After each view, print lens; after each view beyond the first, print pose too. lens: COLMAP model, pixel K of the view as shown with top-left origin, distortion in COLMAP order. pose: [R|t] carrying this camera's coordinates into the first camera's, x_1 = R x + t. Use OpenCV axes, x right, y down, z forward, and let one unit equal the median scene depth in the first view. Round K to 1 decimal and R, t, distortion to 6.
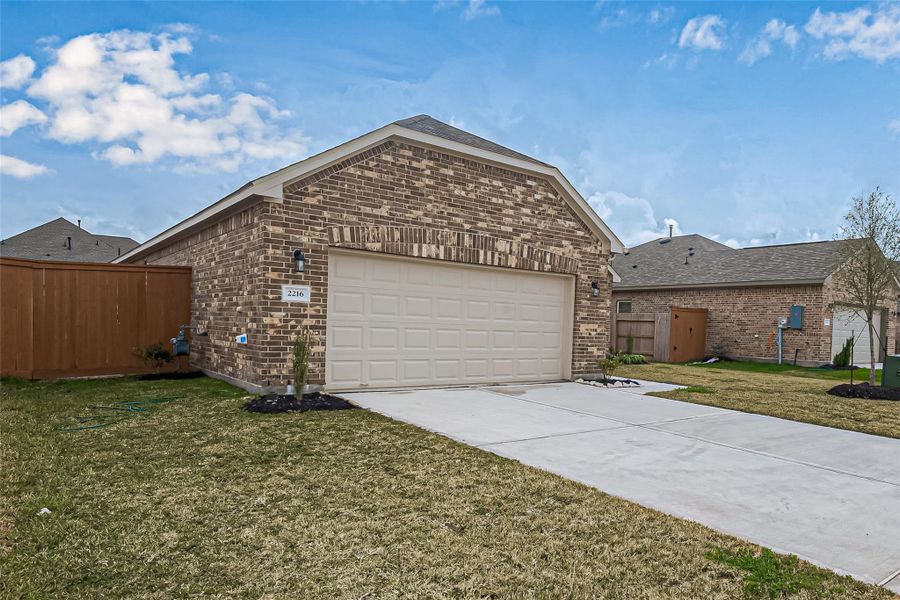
lens RADIAL K [[366.5, 0, 454.0], [0, 366.5, 326.9], [0, 0, 1]] dist [-0.002862, -0.000283]
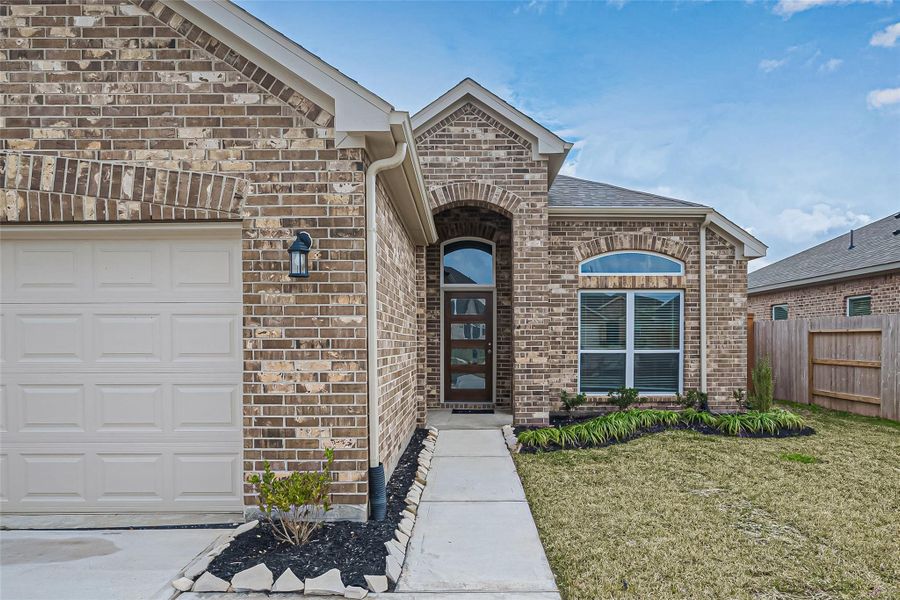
lens RADIAL K [[406.8, 0, 452.4], [0, 406.8, 350.4], [0, 0, 1]] dist [-0.001429, -0.000283]
pose [[0.902431, -0.032617, -0.429597, 0.701420], [0.031114, 0.999460, -0.010525, -0.008249], [0.429709, -0.003869, 0.902959, 0.760932]]
